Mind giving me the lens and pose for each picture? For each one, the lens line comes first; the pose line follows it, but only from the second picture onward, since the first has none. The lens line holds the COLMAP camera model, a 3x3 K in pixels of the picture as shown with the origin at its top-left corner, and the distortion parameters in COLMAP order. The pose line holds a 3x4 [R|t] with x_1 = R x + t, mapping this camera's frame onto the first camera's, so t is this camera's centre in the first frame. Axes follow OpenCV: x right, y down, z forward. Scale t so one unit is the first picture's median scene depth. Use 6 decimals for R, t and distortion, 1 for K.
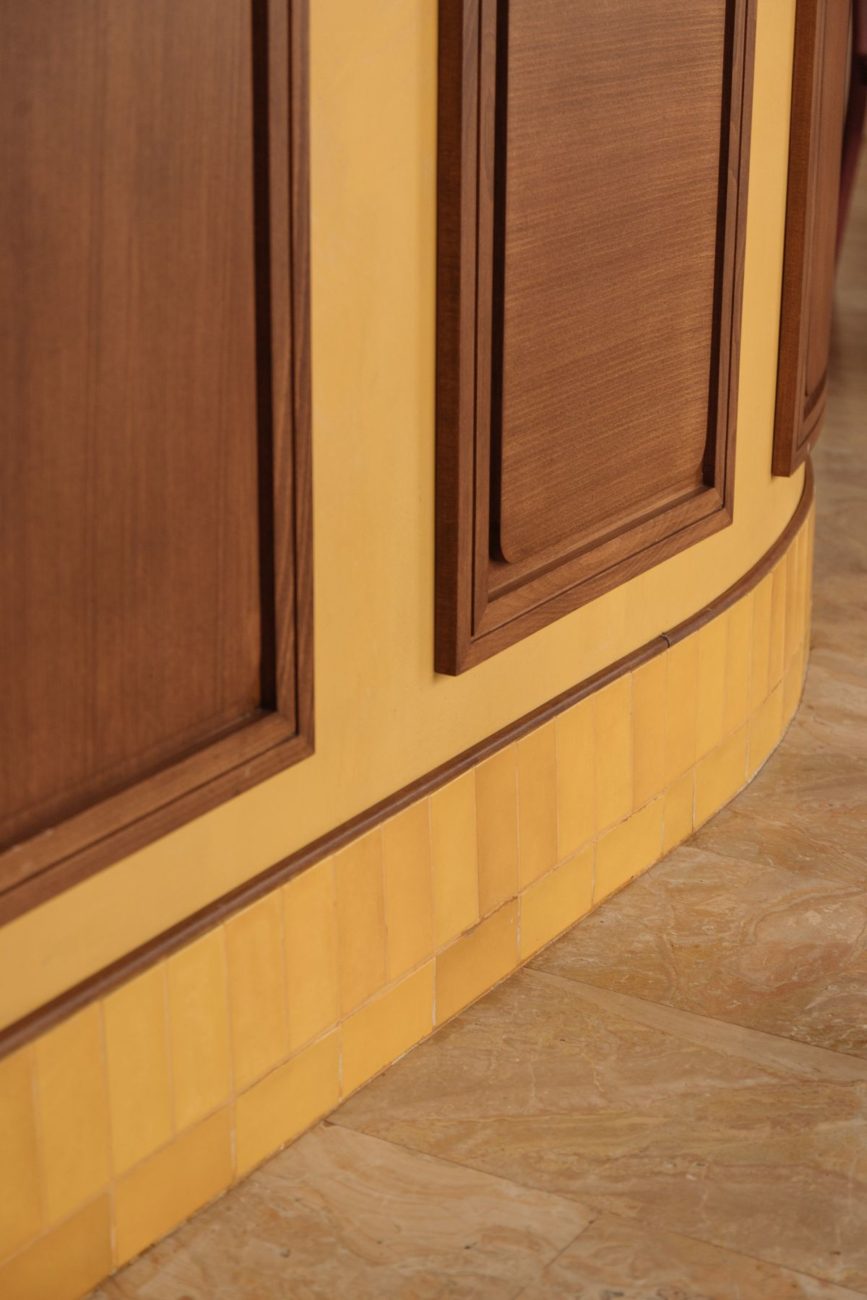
lens RADIAL K [[2500.9, 0, 437.0], [0, 2500.9, 647.3], [0, 0, 1]] dist [-0.038300, 0.000000]
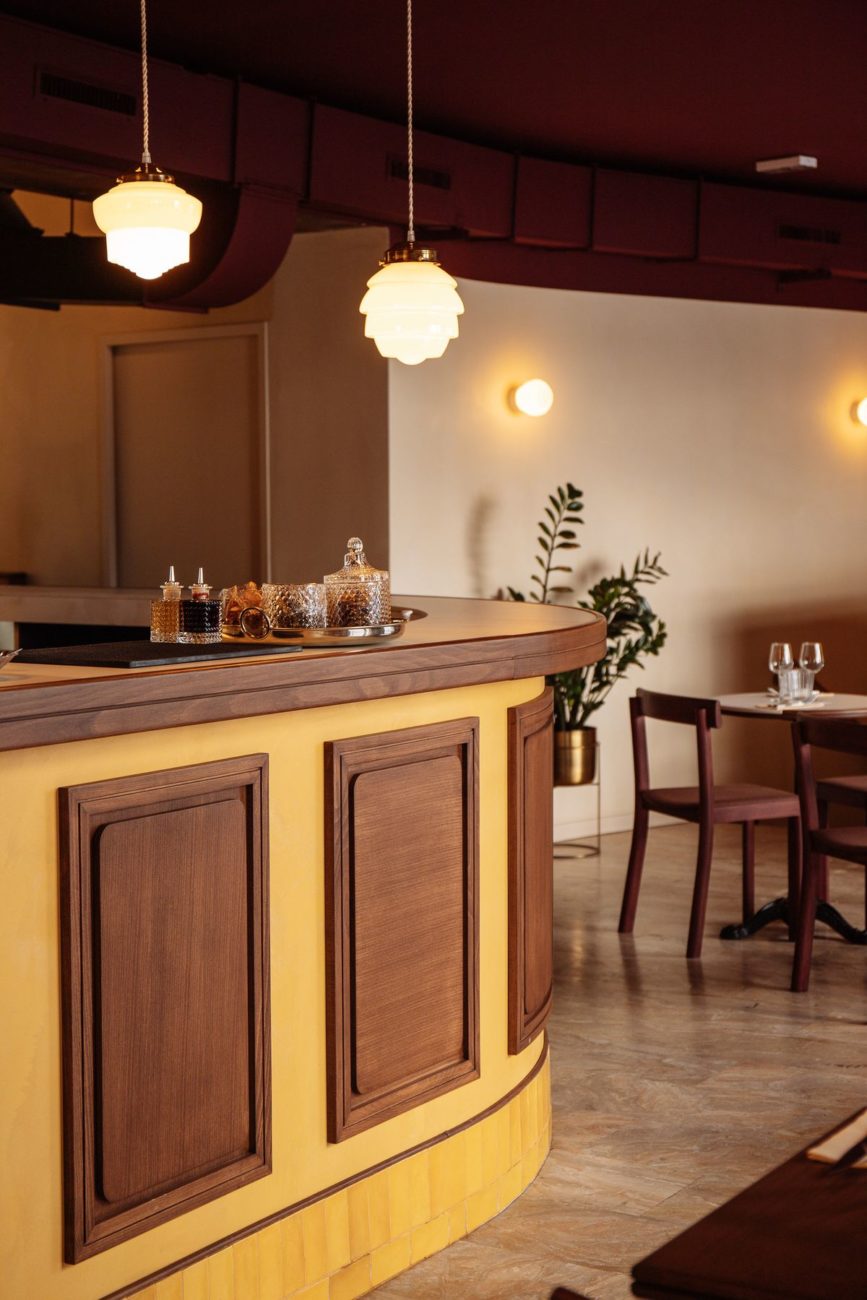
lens RADIAL K [[2041.1, 0, 360.7], [0, 2041.1, 621.3], [0, 0, 1]] dist [-0.036256, 0.000000]
pose [[0.999570, -0.010997, -0.027200, 0.077541], [0.003029, 0.960827, -0.277133, 0.061663], [0.029182, 0.276931, 0.960447, -0.827036]]
